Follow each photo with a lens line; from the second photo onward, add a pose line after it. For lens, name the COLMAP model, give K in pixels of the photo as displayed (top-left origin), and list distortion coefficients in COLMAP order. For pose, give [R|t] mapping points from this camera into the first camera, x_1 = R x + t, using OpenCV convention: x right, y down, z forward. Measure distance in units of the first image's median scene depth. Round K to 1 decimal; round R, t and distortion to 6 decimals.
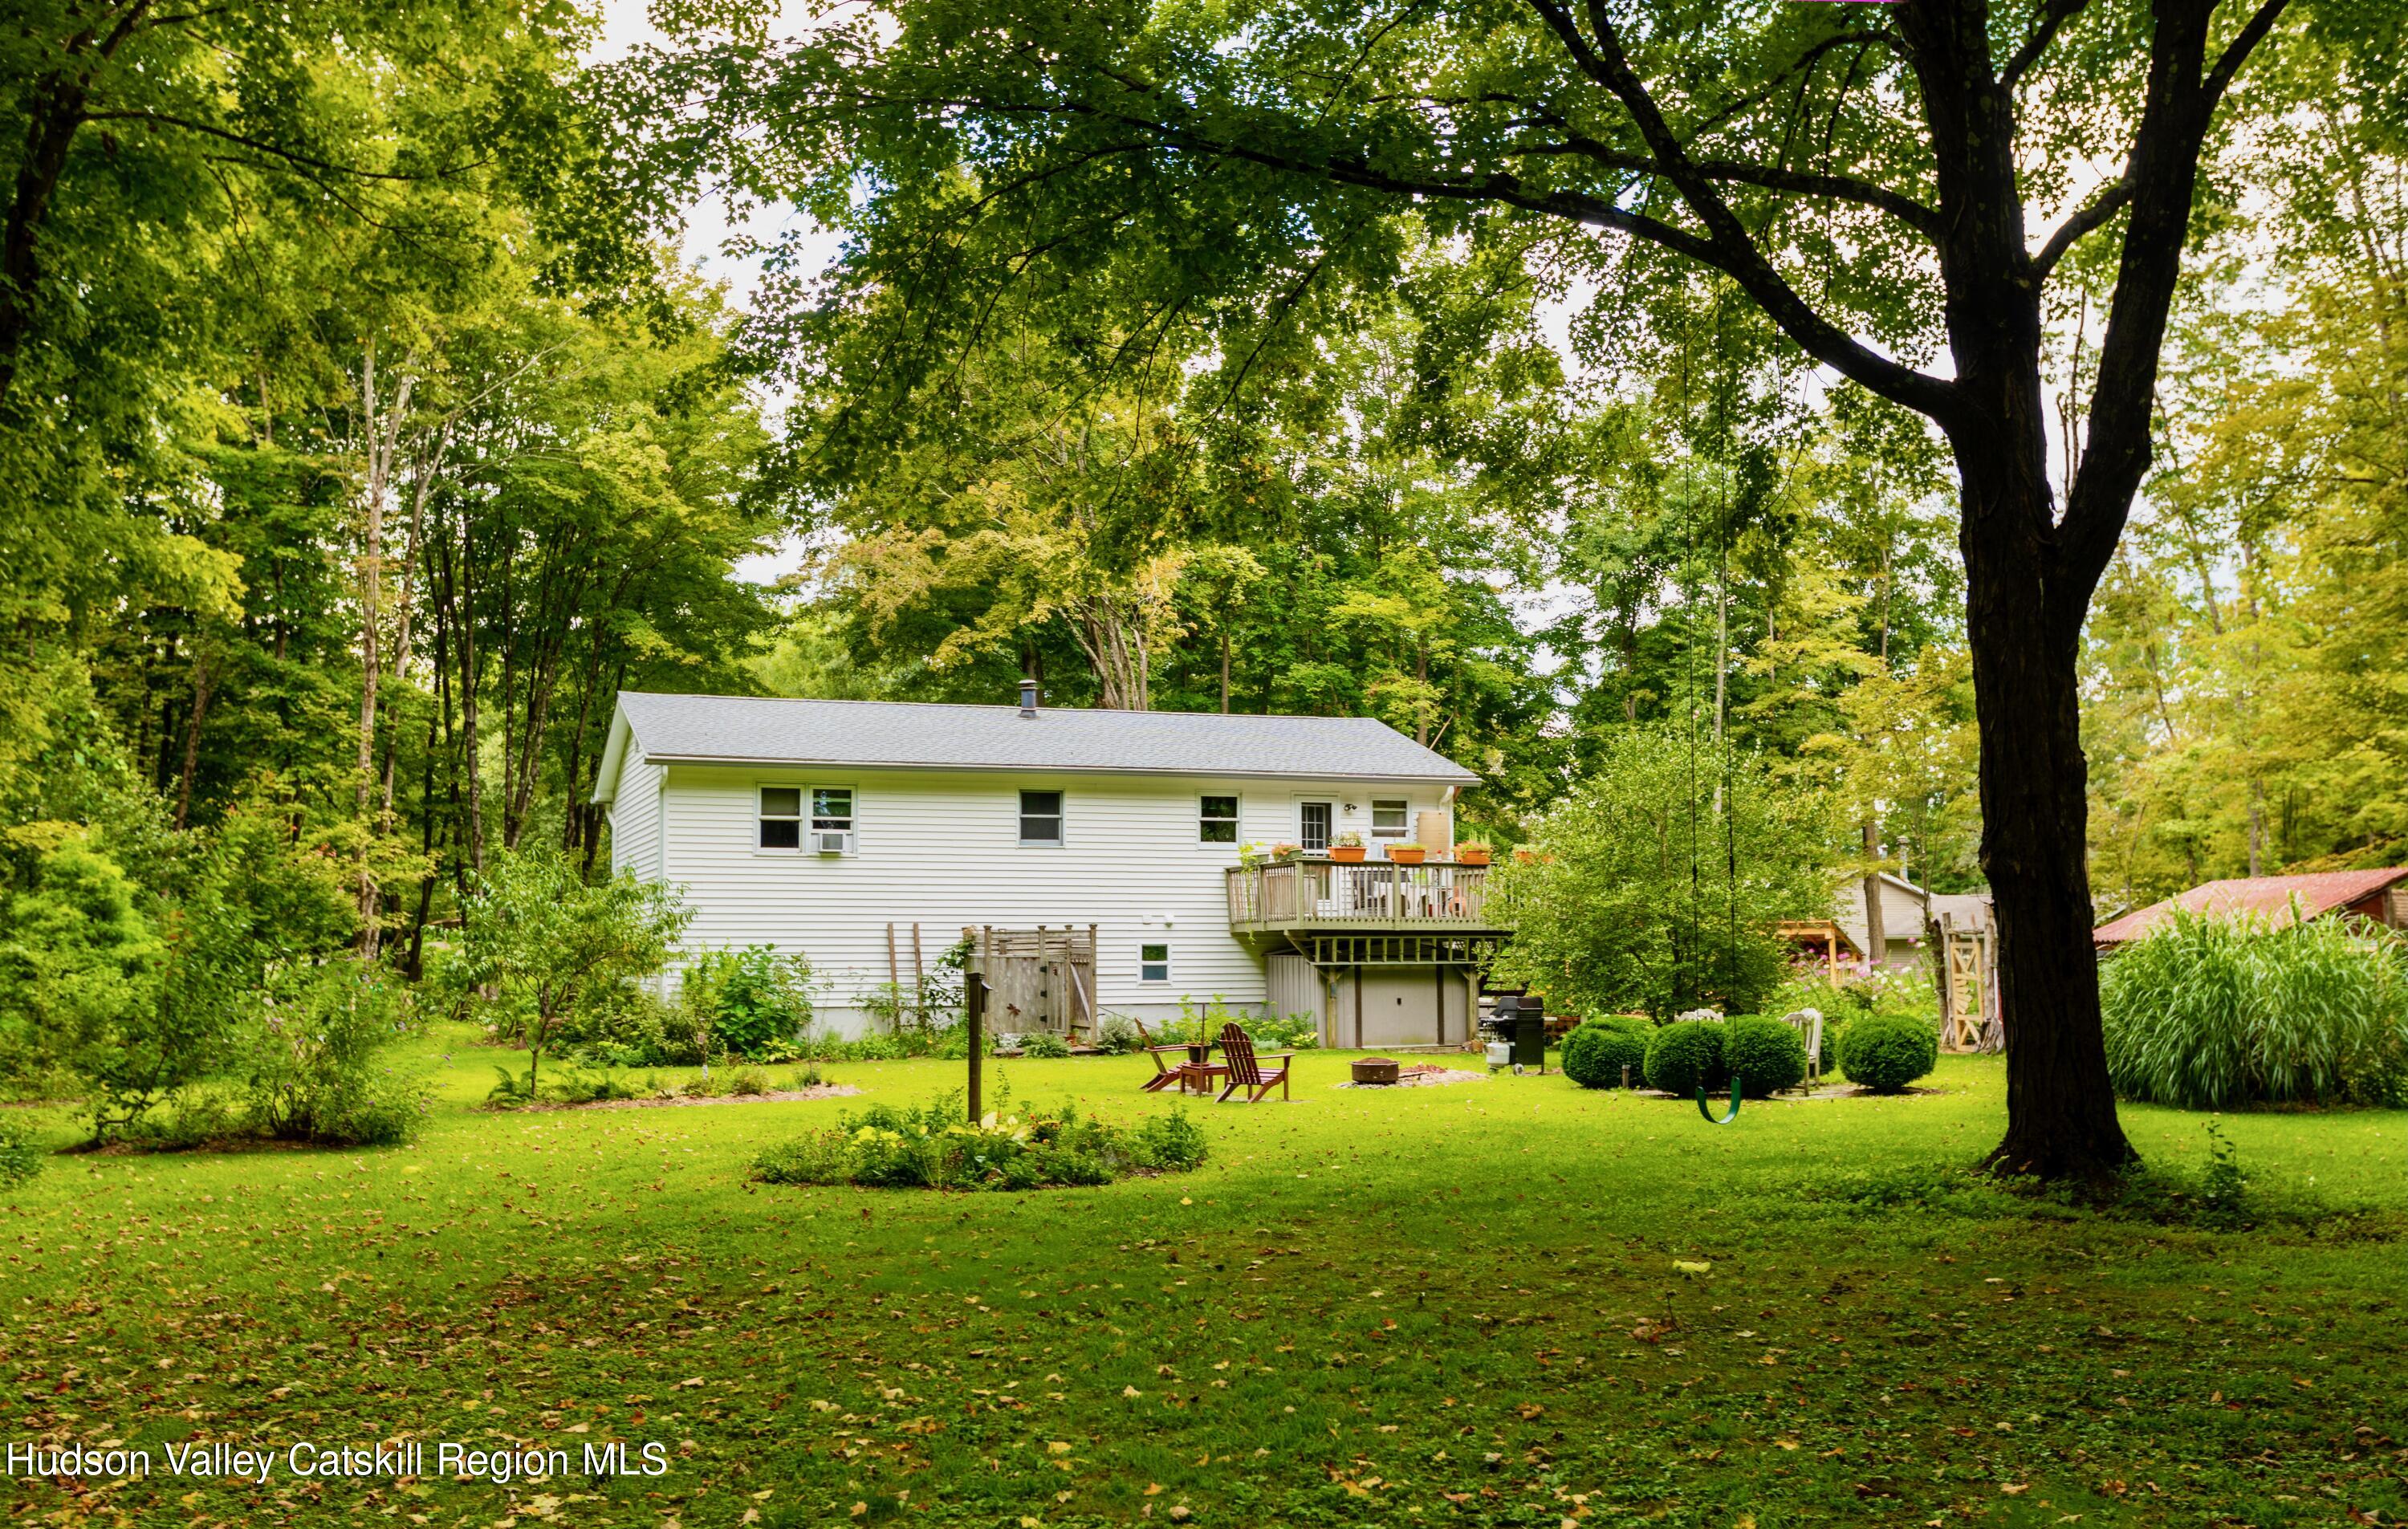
lens RADIAL K [[2250.4, 0, 1207.4], [0, 2250.4, 763.7], [0, 0, 1]] dist [0.003405, 0.000000]
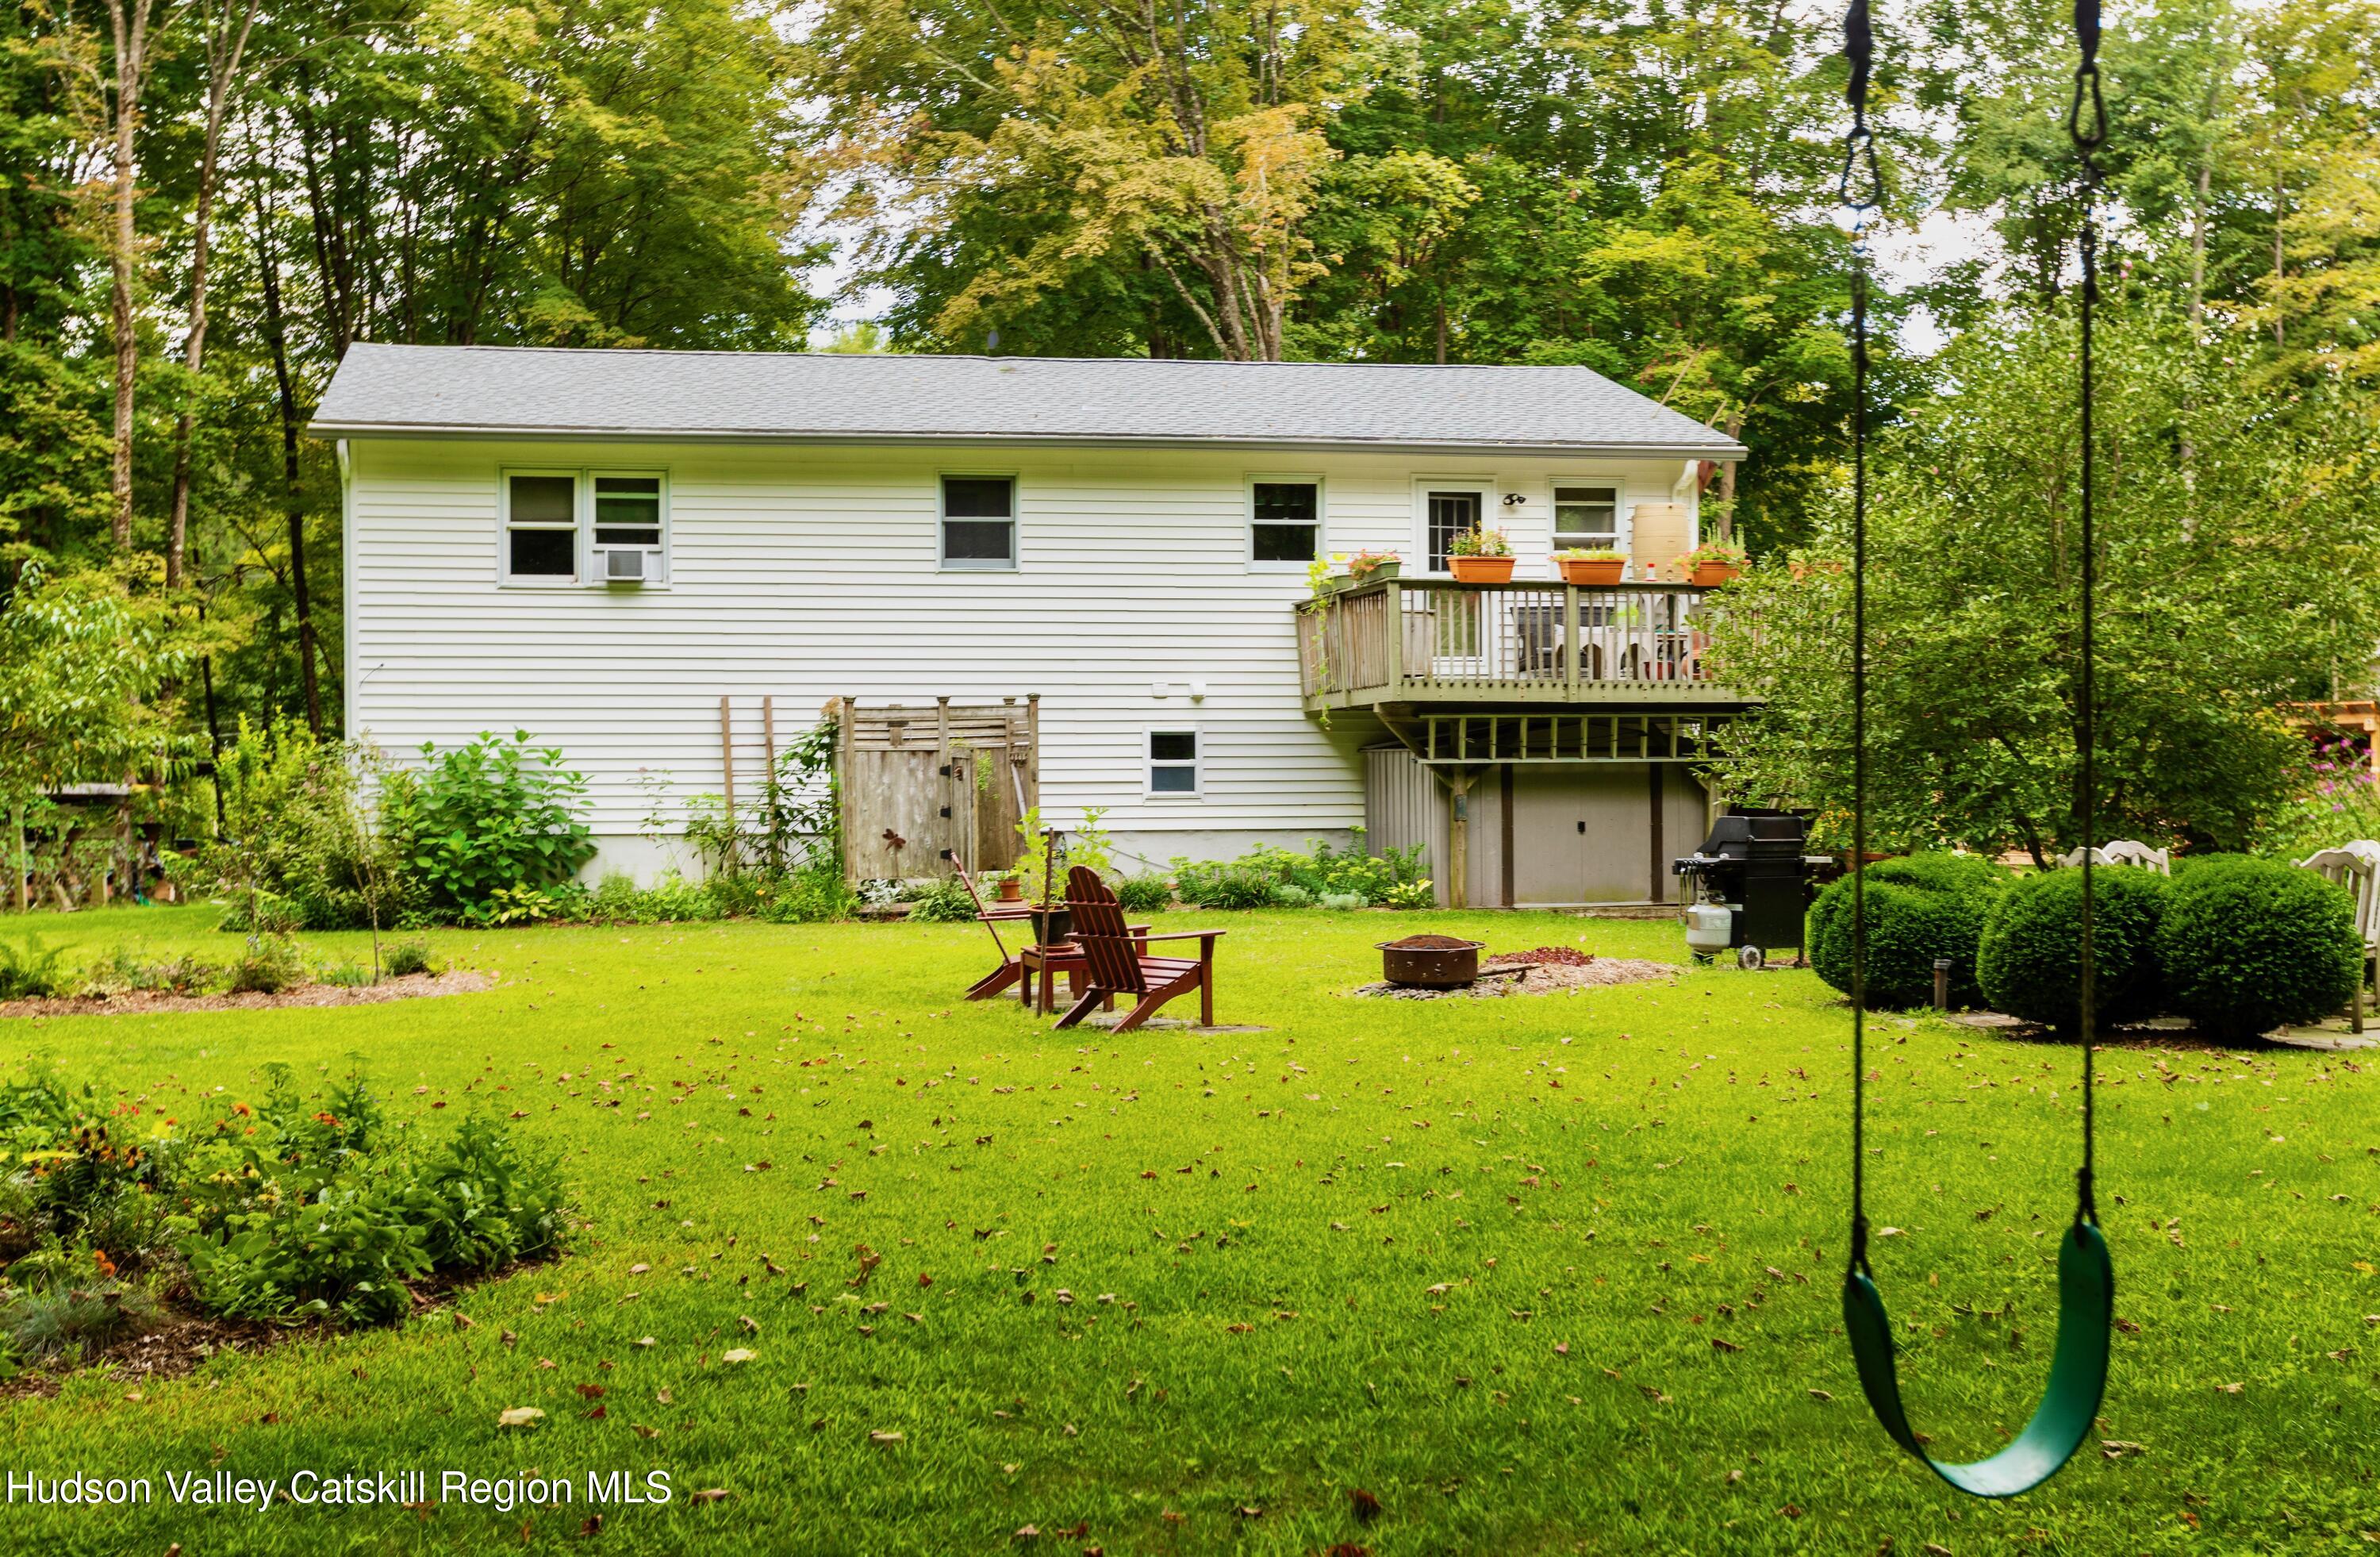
lens RADIAL K [[2327.1, 0, 1185.6], [0, 2327.1, 779.2], [0, 0, 1]] dist [-0.009075, 0.000000]
pose [[0.981962, -0.001940, -0.189066, 0.098216], [0.017226, 0.996707, 0.079242, 0.044471], [0.188290, -0.081070, 0.978762, 0.400087]]
